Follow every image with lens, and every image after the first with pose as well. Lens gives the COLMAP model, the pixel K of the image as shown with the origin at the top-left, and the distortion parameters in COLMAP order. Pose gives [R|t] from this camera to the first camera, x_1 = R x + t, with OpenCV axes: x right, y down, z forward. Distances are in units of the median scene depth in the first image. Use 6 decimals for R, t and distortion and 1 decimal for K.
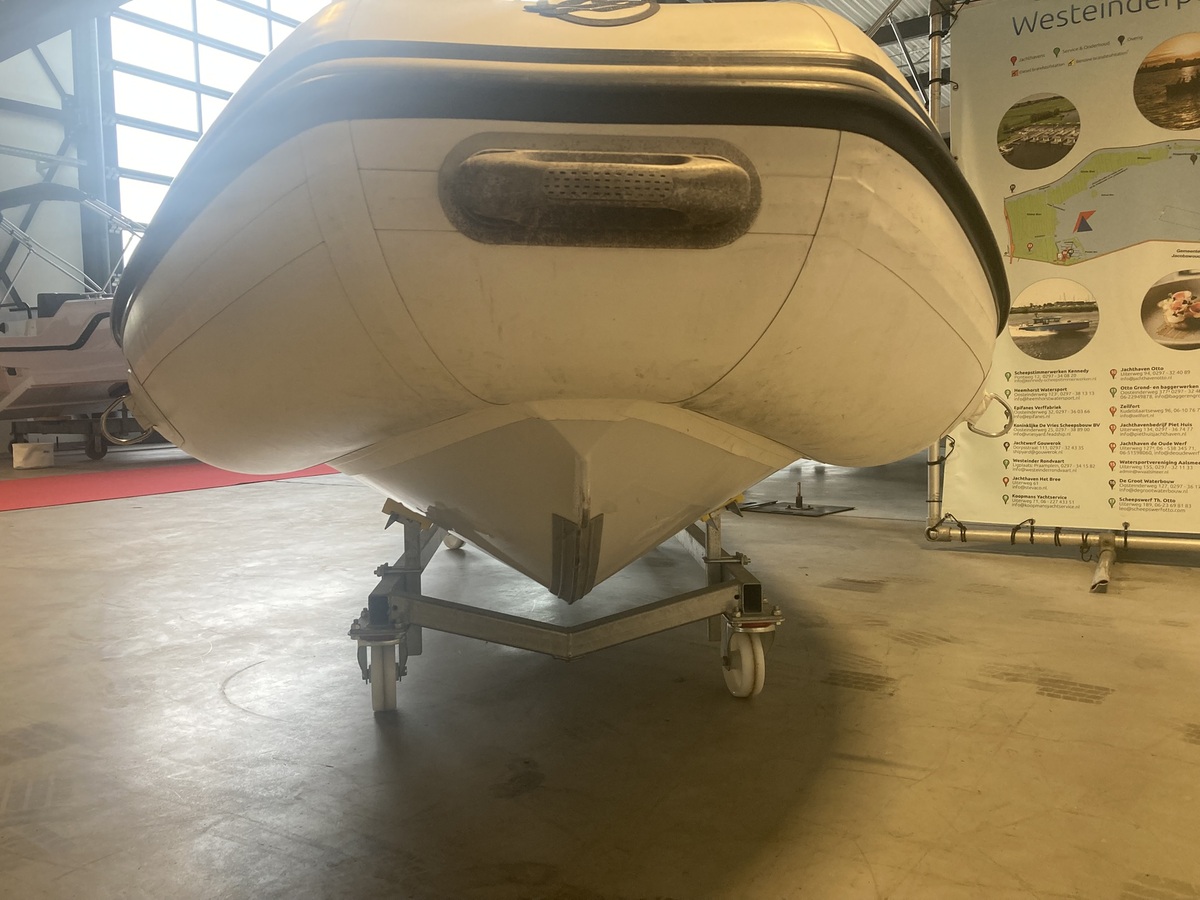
lens RADIAL K [[976.8, 0, 597.9], [0, 976.8, 481.1], [0, 0, 1]] dist [-0.013874, 0.006502]
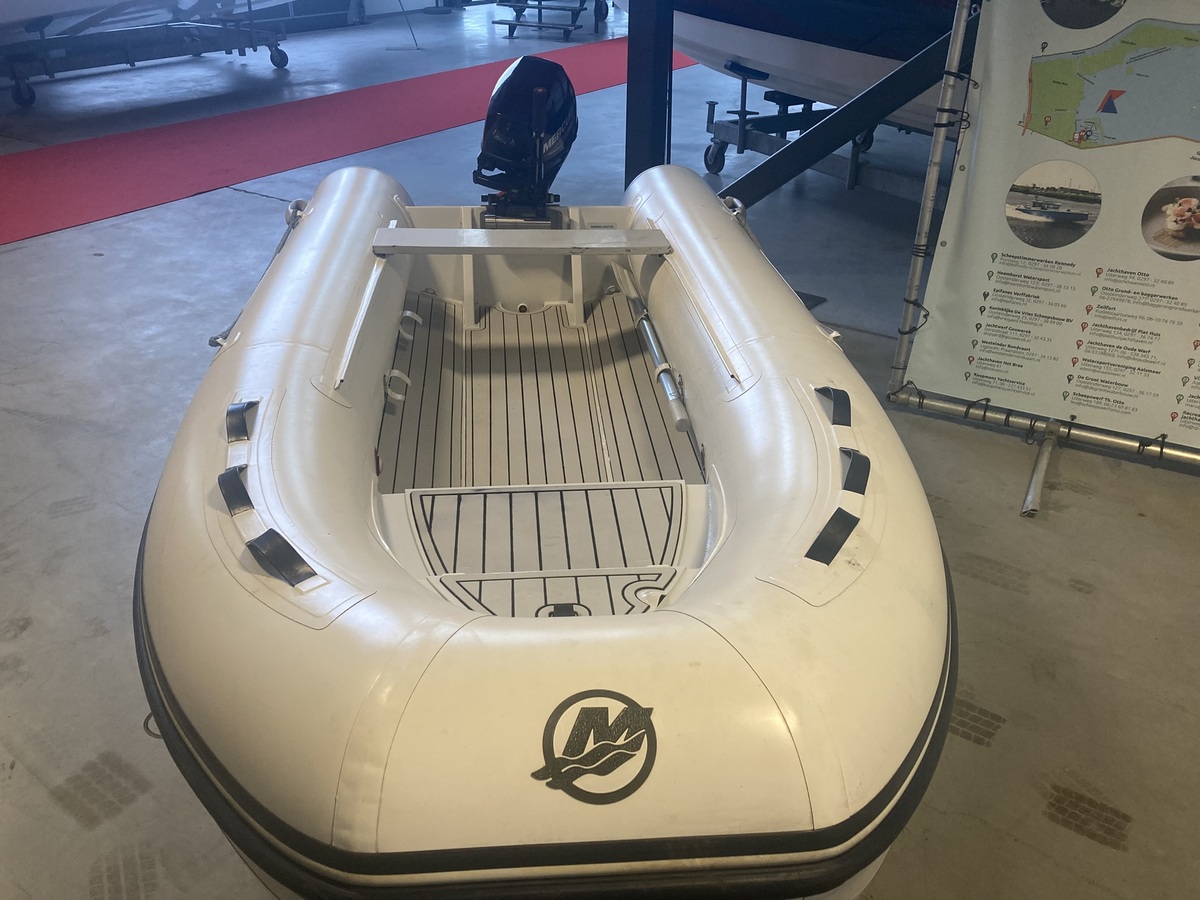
lens RADIAL K [[976.8, 0, 597.9], [0, 976.8, 481.1], [0, 0, 1]] dist [-0.013874, 0.006502]
pose [[0.999071, 0.008237, 0.042304, -0.014053], [-0.026440, 0.892301, 0.450665, -0.346803], [-0.034036, -0.451365, 0.891690, 0.047527]]
